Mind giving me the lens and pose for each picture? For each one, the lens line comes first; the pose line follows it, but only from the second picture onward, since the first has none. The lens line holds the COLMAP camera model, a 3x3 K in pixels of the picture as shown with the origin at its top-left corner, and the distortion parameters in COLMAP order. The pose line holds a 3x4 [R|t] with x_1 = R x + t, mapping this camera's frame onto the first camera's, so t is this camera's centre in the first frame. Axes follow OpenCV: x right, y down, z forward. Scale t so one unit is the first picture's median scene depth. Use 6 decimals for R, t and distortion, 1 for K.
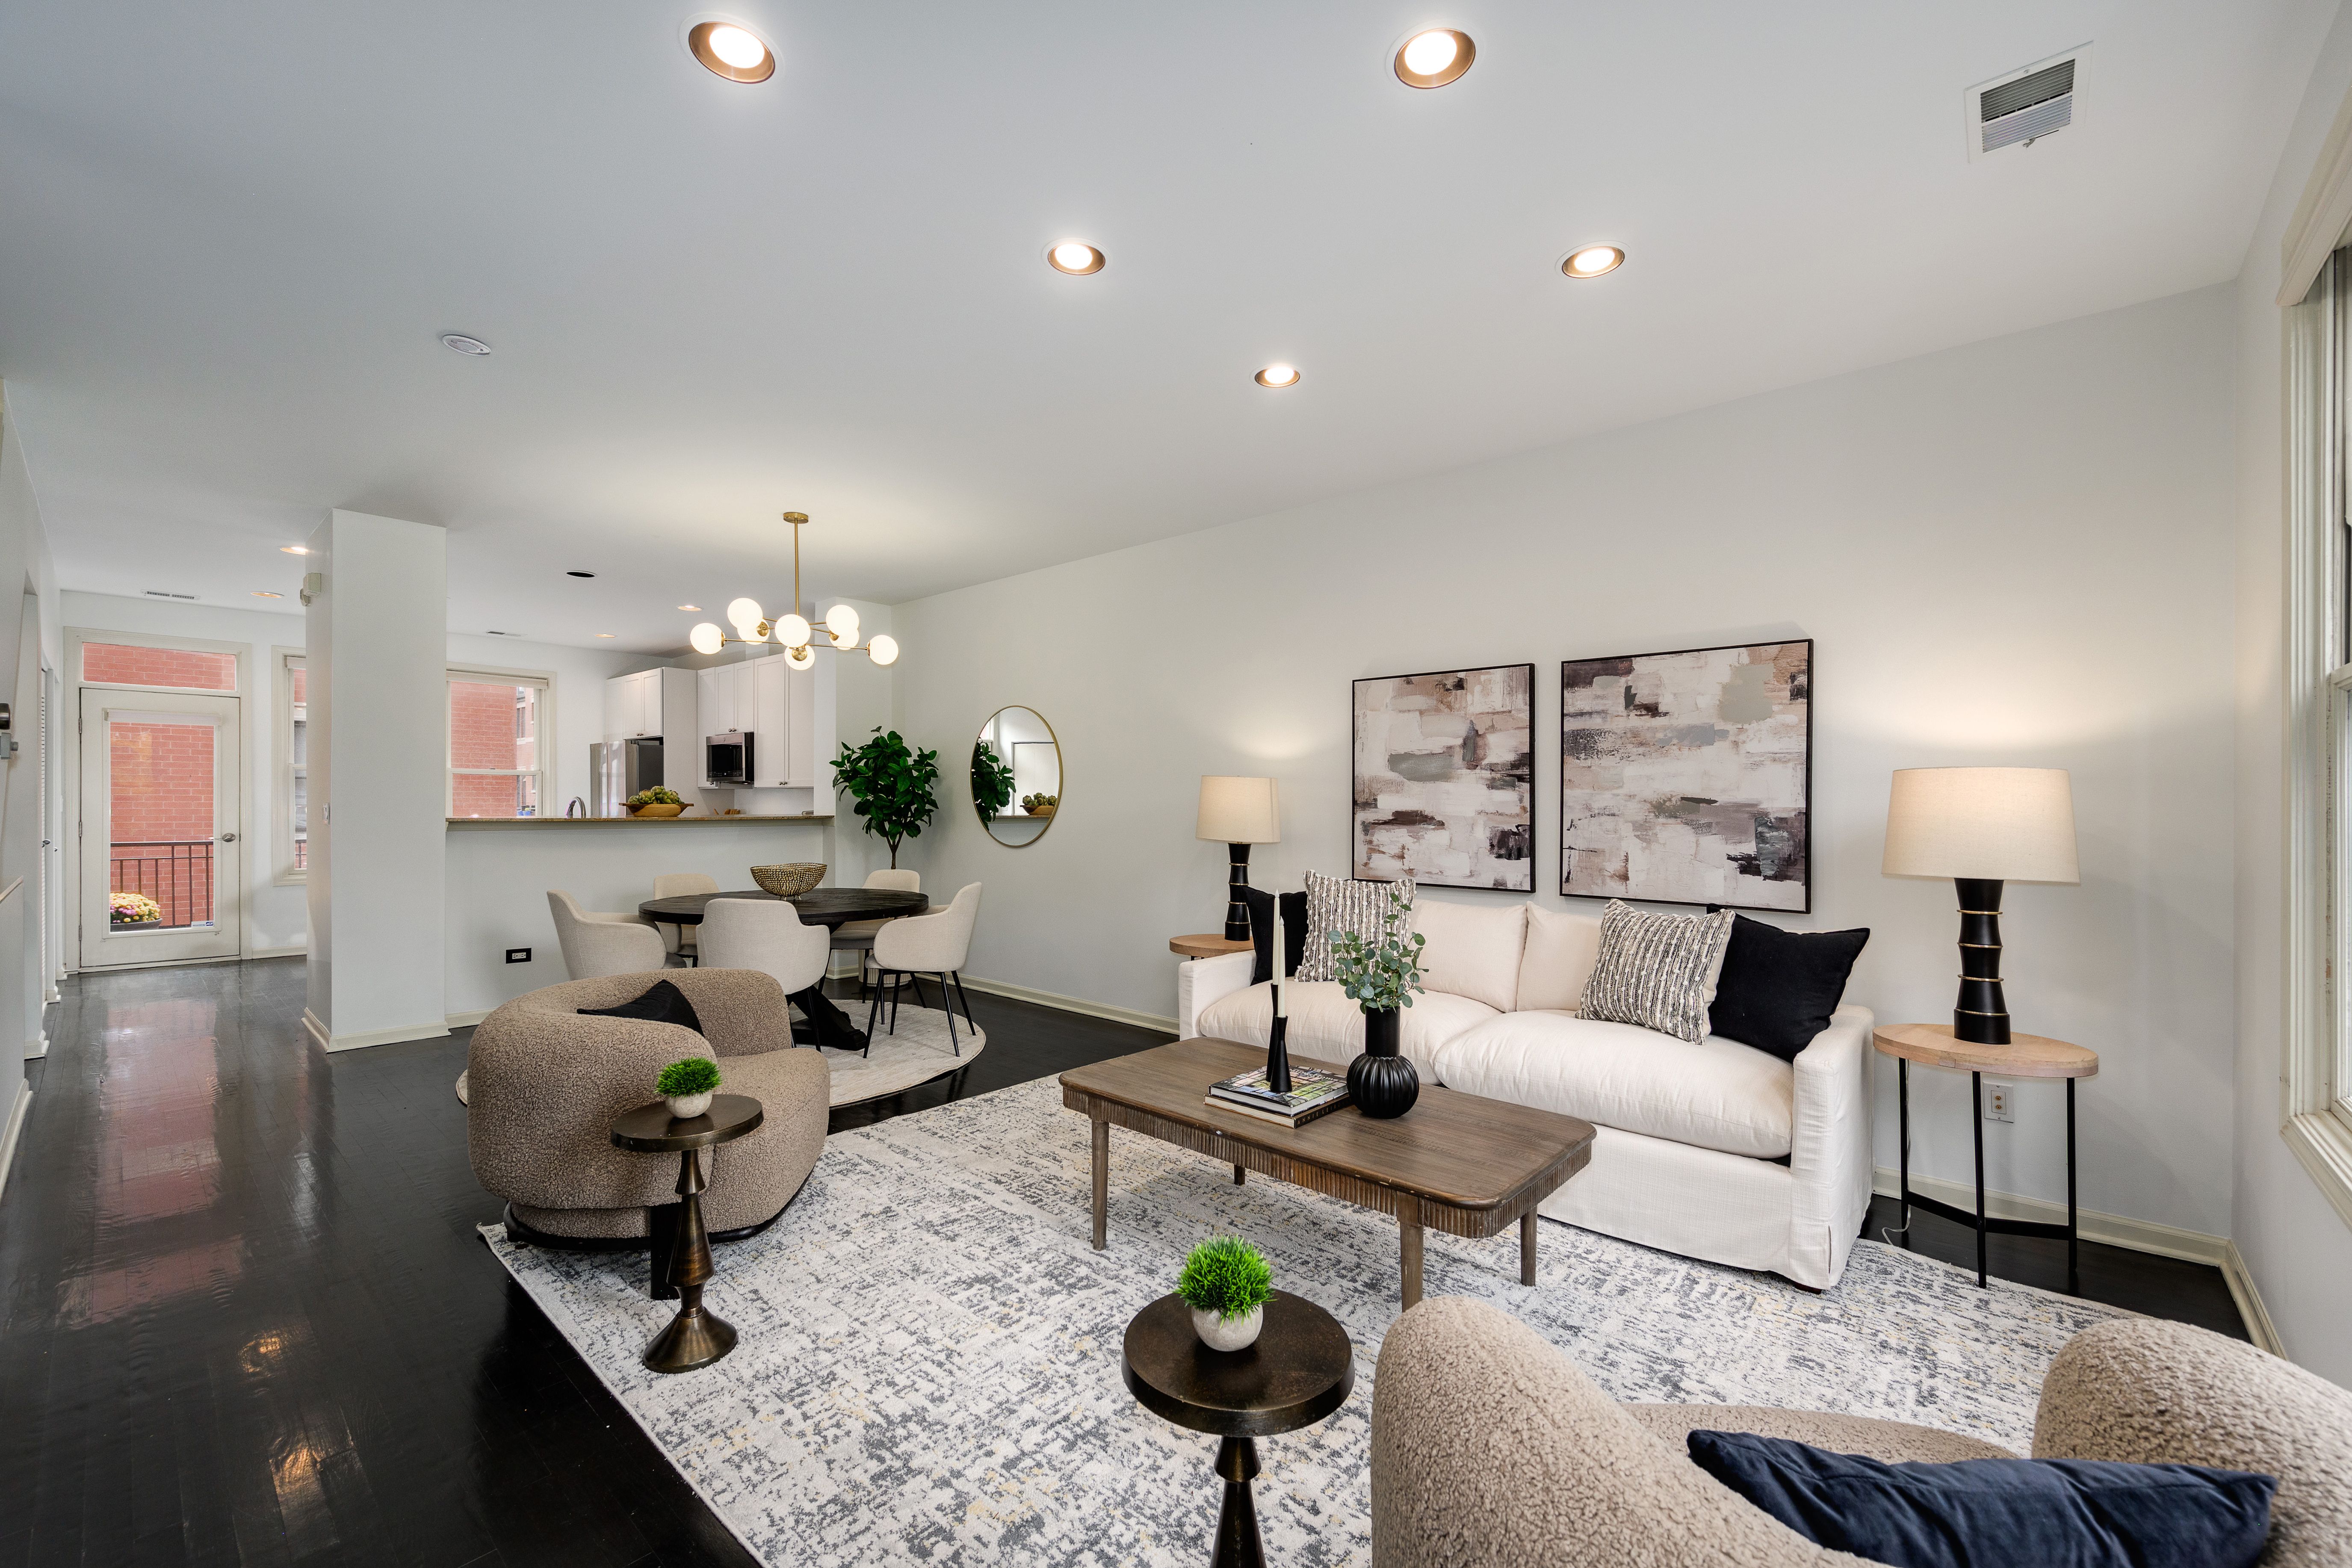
lens RADIAL K [[946.5, 0, 1168.7], [0, 946.5, 810.9], [0, 0, 1]] dist [-0.000870, -0.000002]
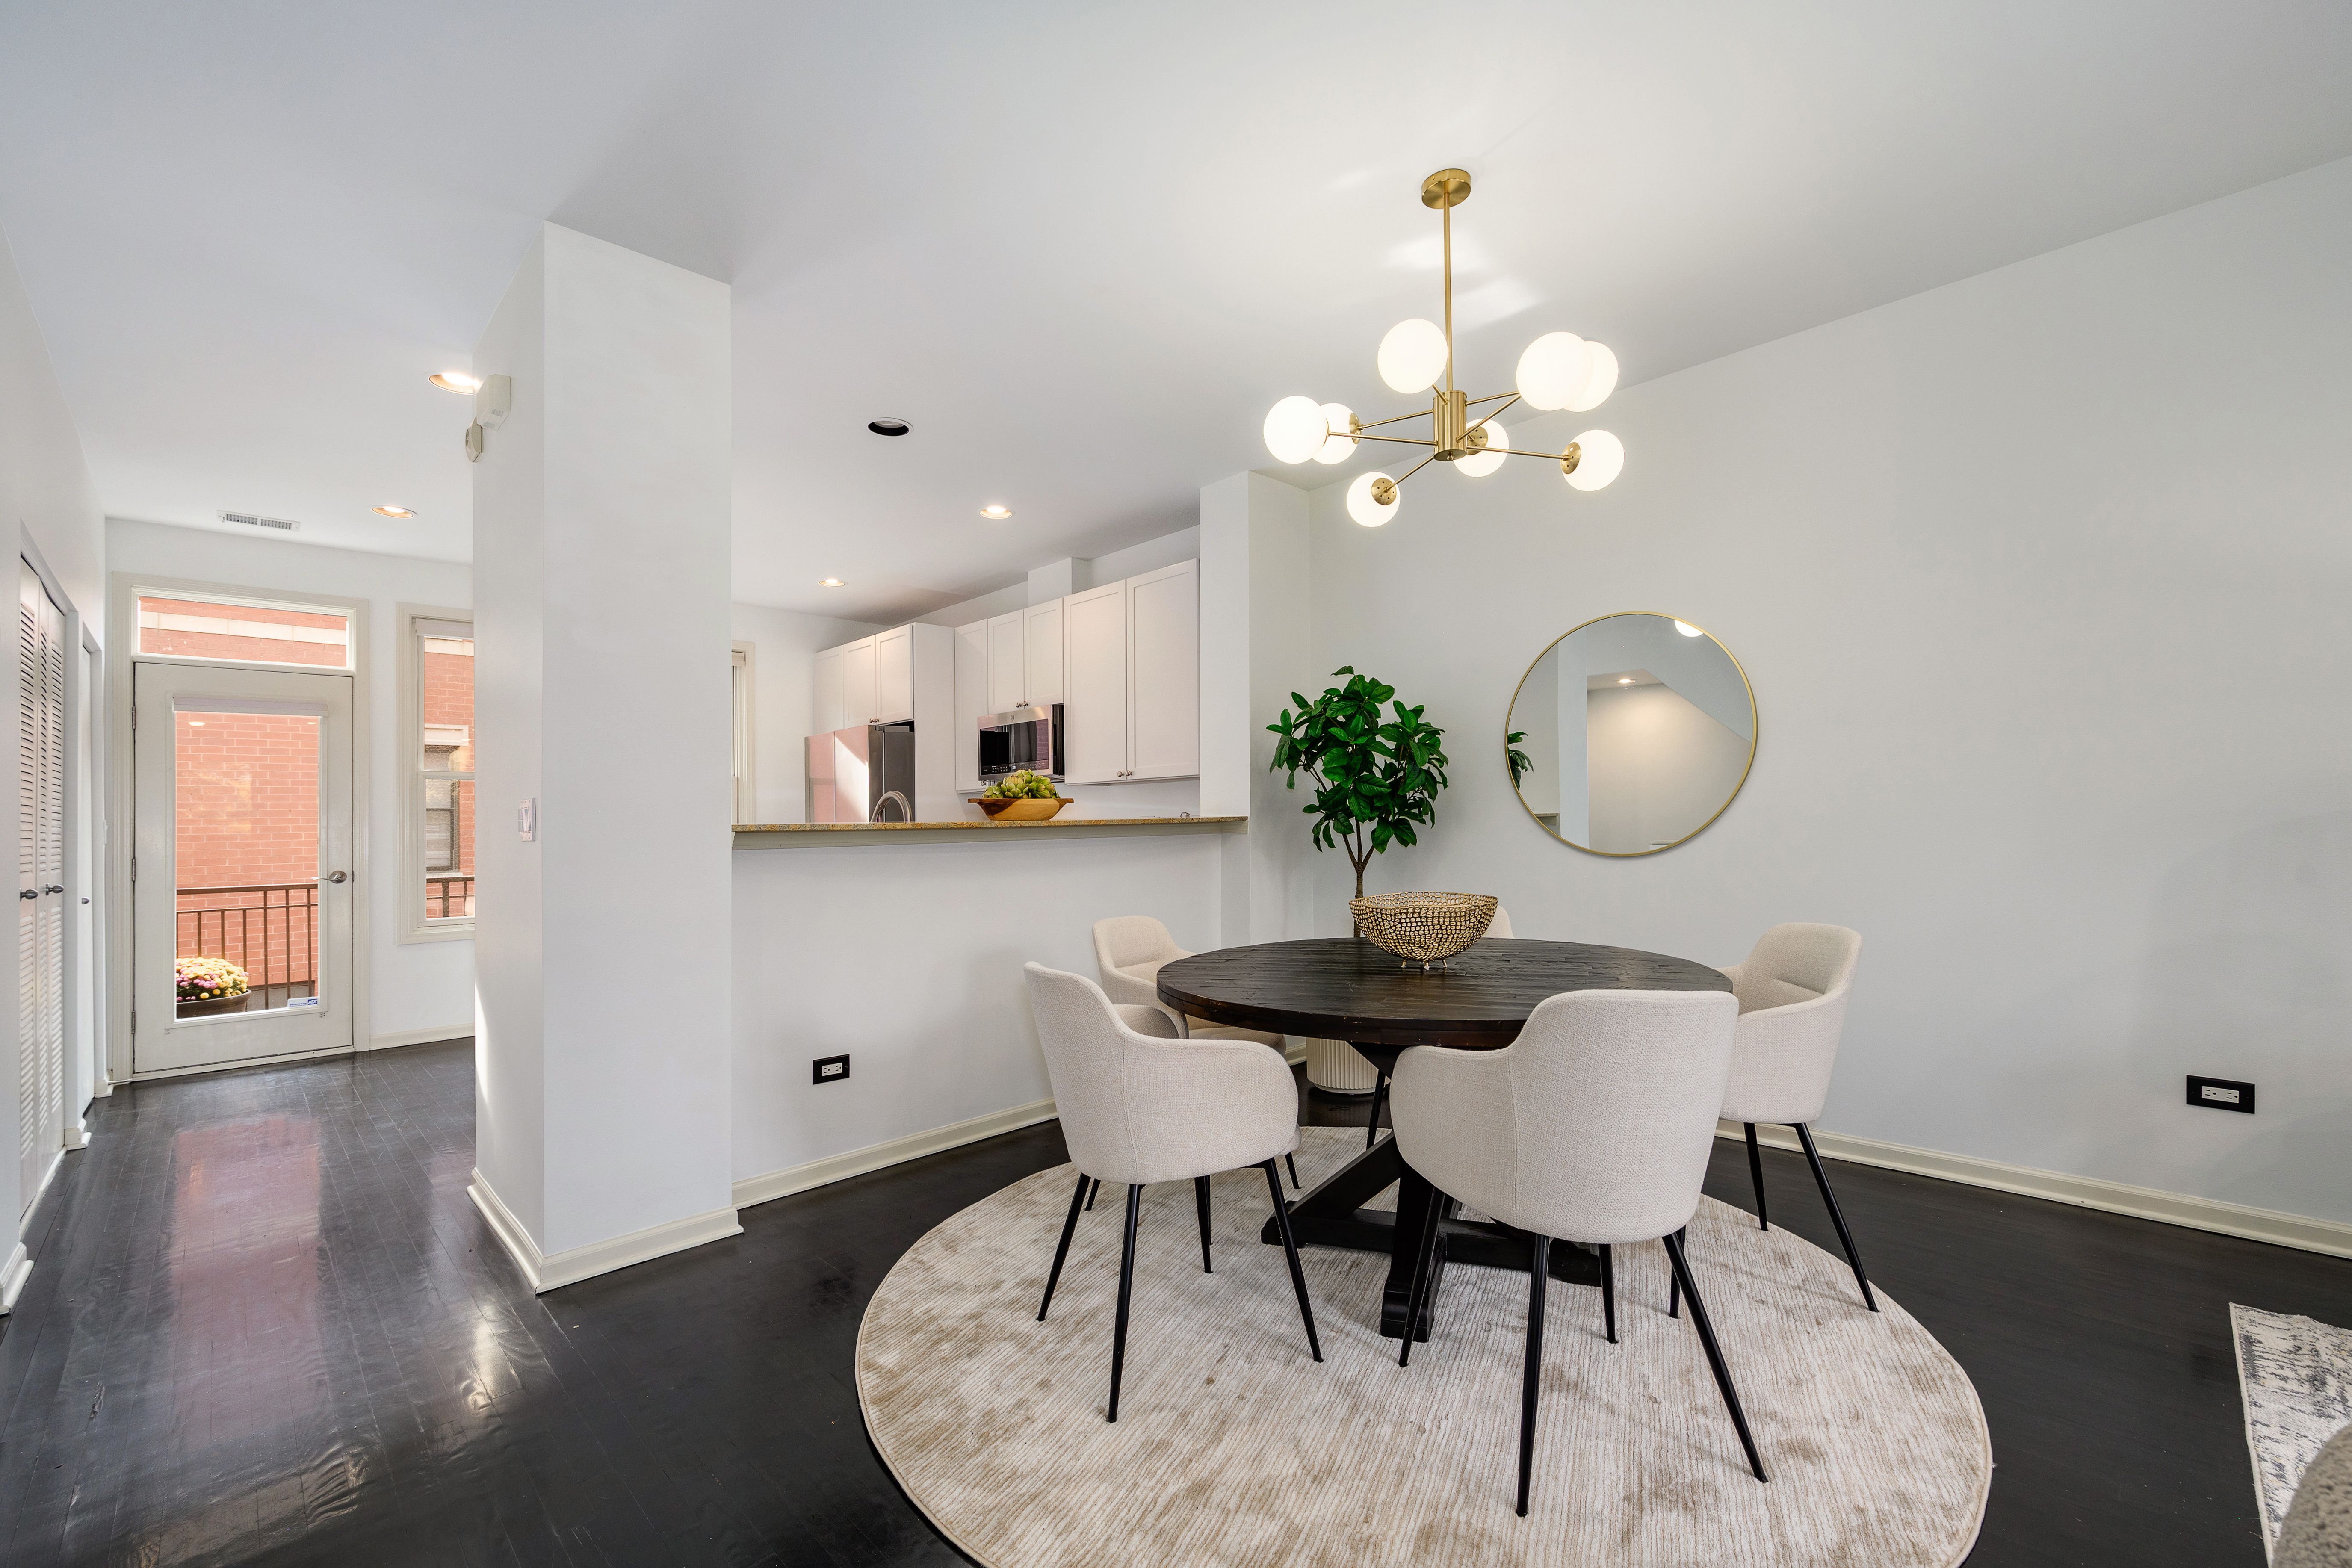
lens RADIAL K [[964.0, 0, 1173.0], [0, 964.0, 801.1], [0, 0, 1]] dist [-0.000569, 0.000210]
pose [[0.997726, -0.030397, -0.060149, -0.627046], [0.028505, 0.999079, -0.032071, 0.023601], [0.061068, 0.030283, 0.997674, 0.609881]]
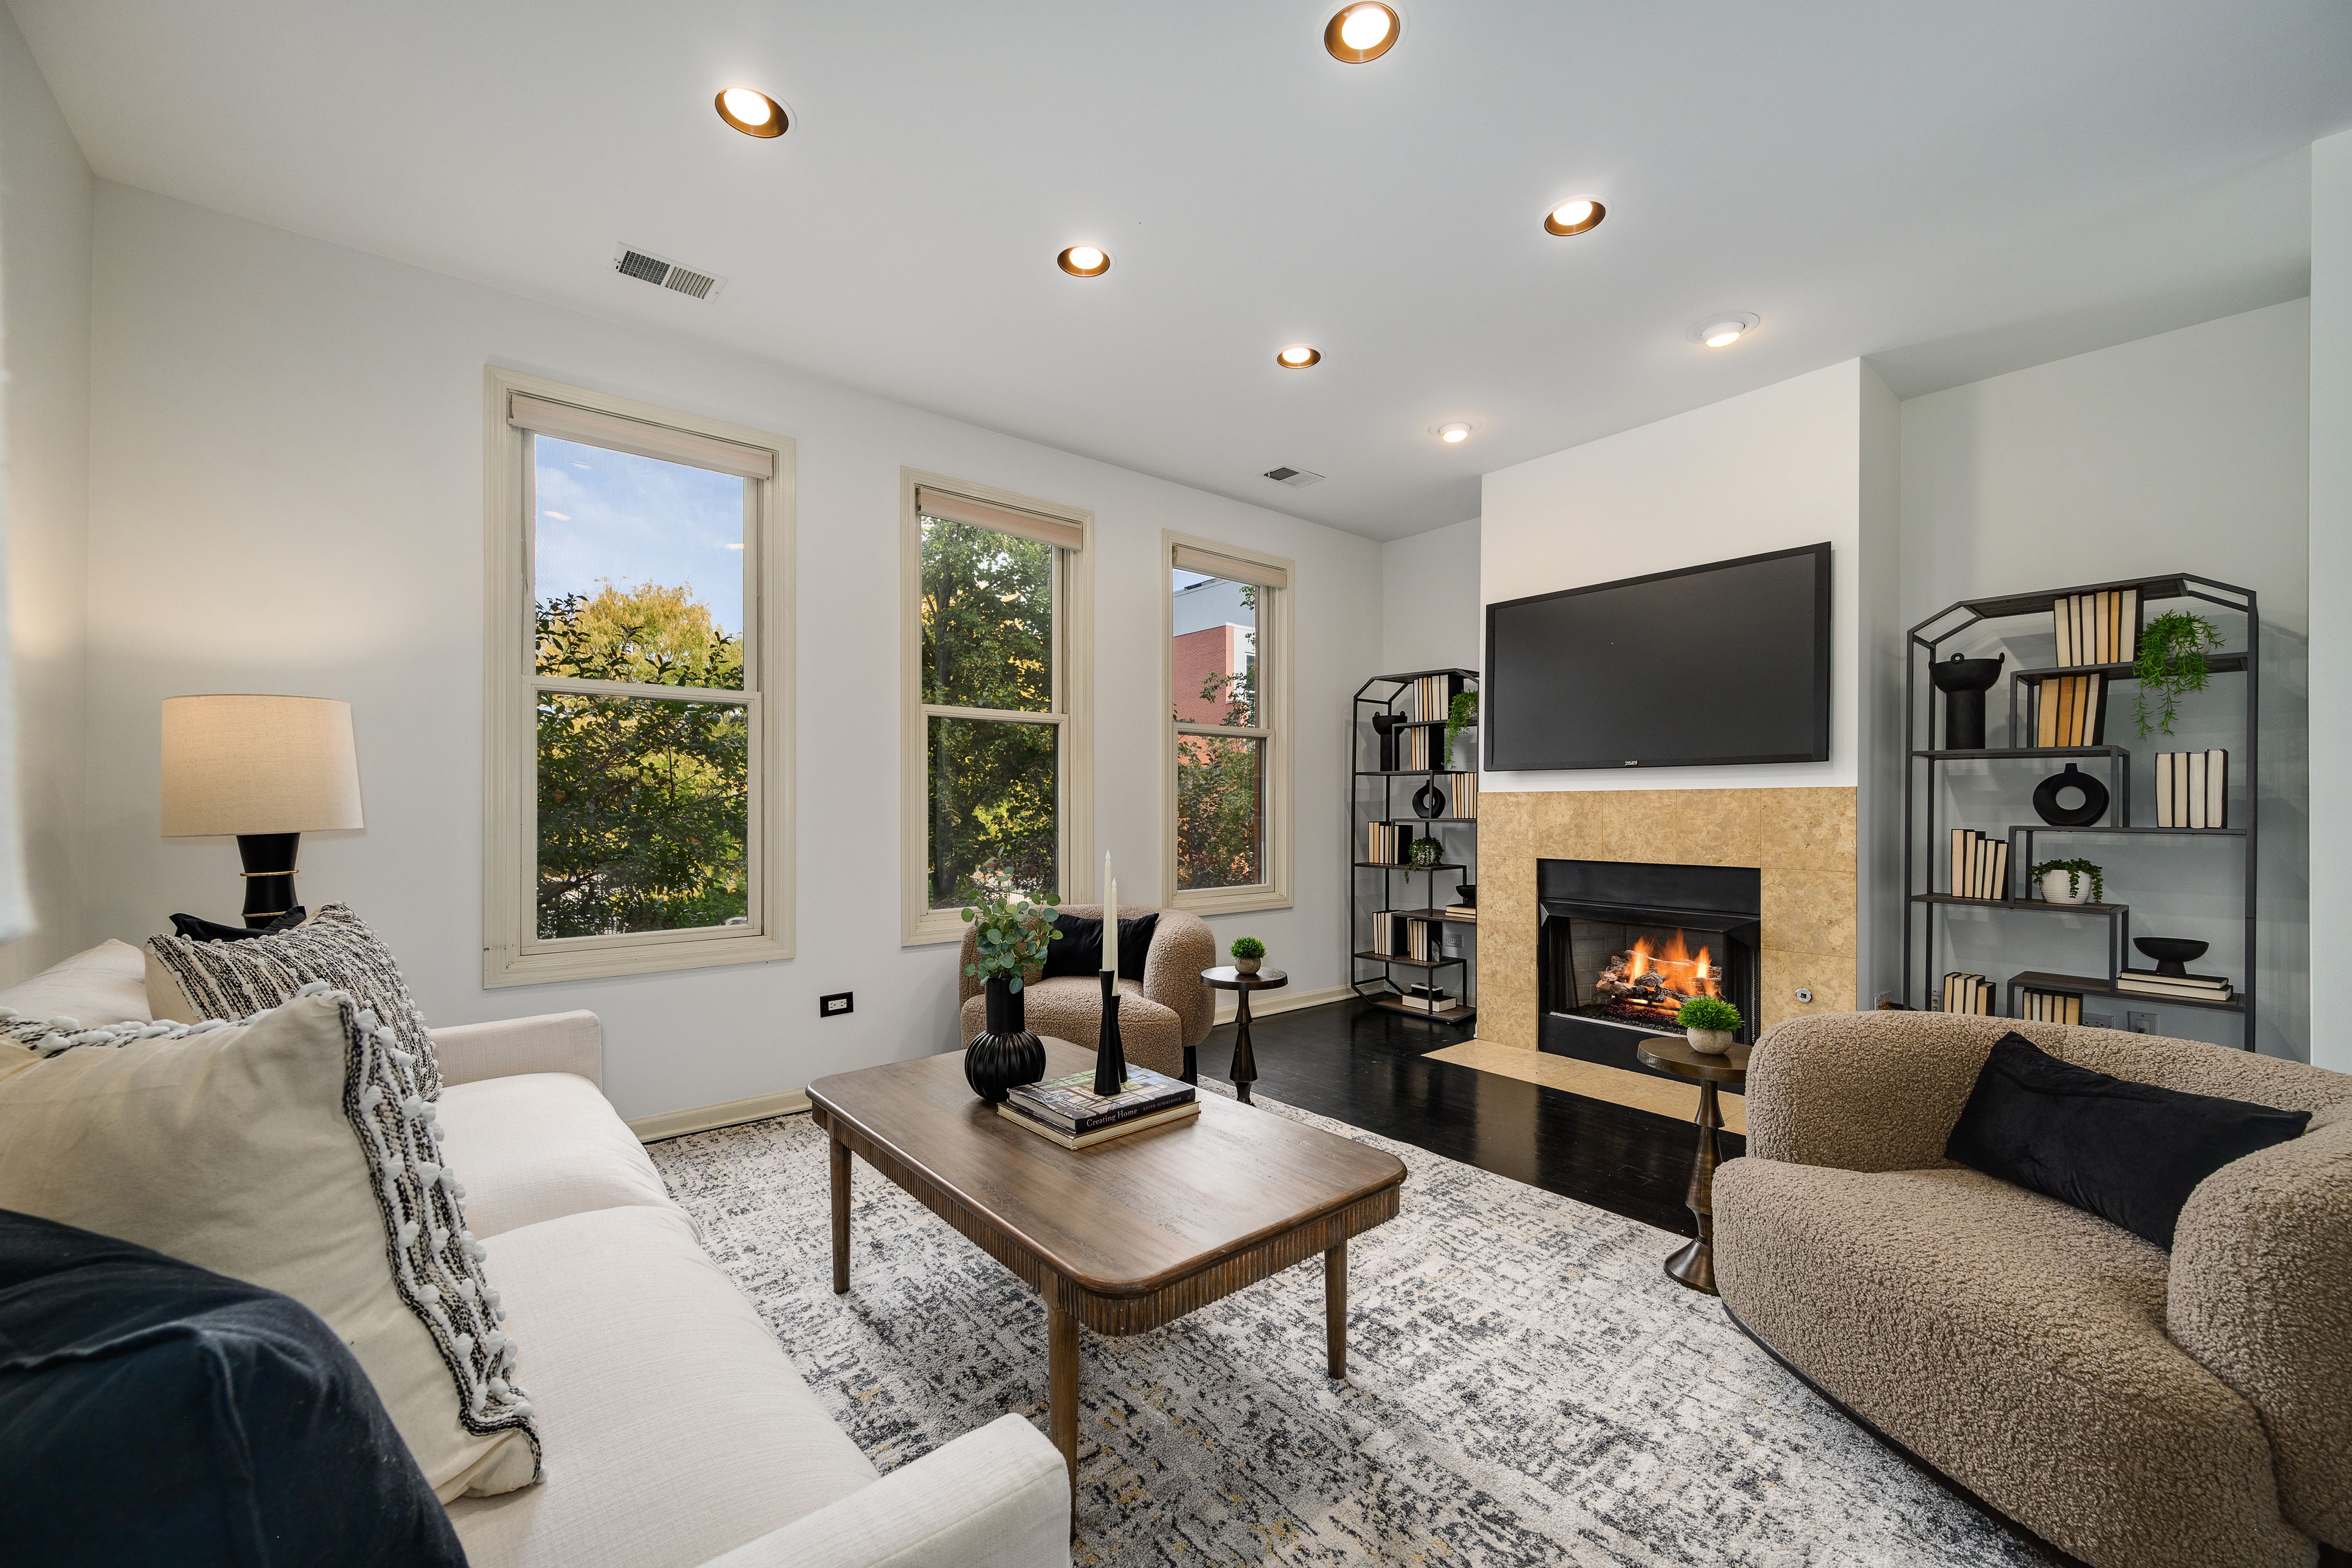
lens RADIAL K [[938.4, 0, 1186.0], [0, 938.4, 802.5], [0, 0, 1]] dist [0.000109, 0.000276]
pose [[-0.991482, -0.007319, 0.130041, -0.033670], [-0.006301, 0.999946, 0.008233, 0.020835], [-0.130095, 0.007343, -0.991474, 1.169462]]
